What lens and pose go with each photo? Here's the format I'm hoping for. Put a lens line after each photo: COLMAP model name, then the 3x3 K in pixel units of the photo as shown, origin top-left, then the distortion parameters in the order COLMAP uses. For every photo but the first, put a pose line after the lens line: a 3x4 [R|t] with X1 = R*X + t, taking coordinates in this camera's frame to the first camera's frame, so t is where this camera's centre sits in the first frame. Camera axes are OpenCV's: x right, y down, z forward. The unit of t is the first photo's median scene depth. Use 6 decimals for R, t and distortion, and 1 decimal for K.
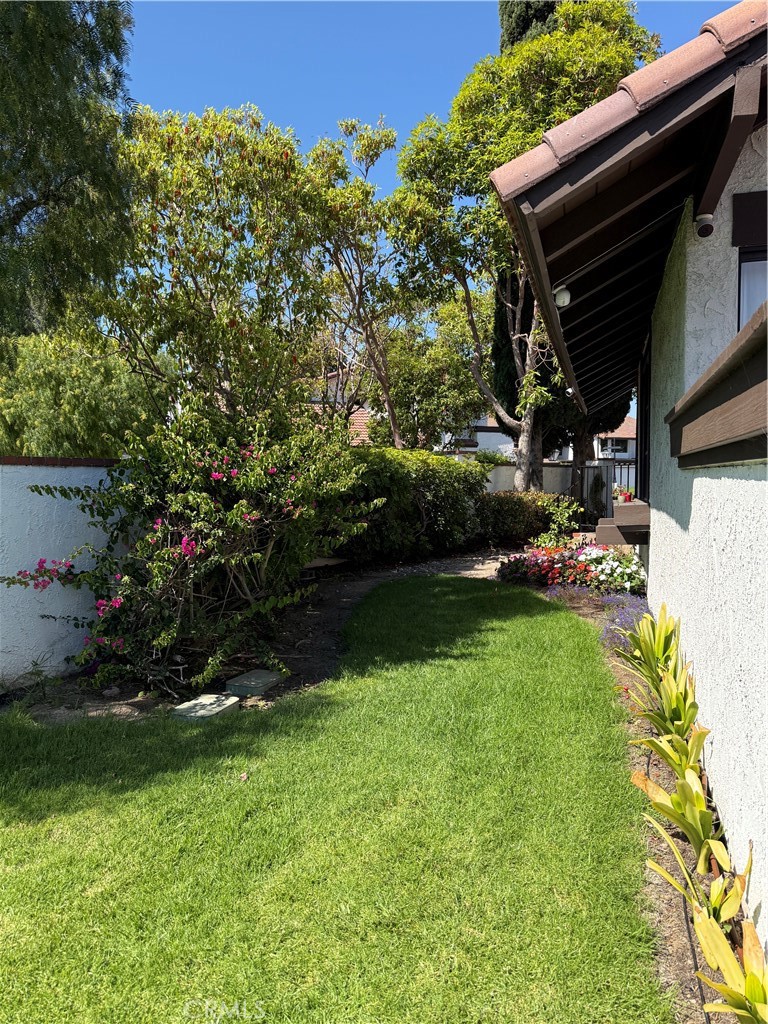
lens RADIAL K [[712.3, 0, 378.2], [0, 712.3, 509.4], [0, 0, 1]] dist [0.107664, -0.147410]
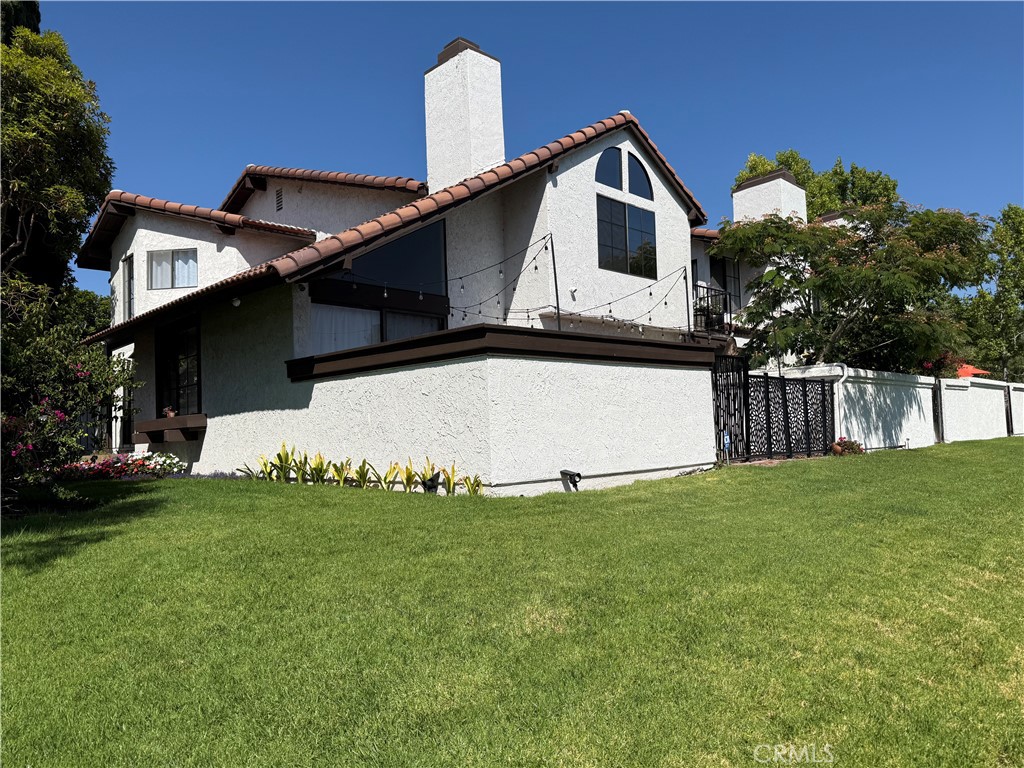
lens RADIAL K [[707.5, 0, 509.4], [0, 707.5, 398.3], [0, 0, 1]] dist [0.139546, -0.232630]
pose [[0.473605, 0.029939, 0.880229, -0.447947], [0.069683, 0.995015, -0.071336, 0.072367], [-0.877977, 0.095122, 0.469158, -0.248165]]
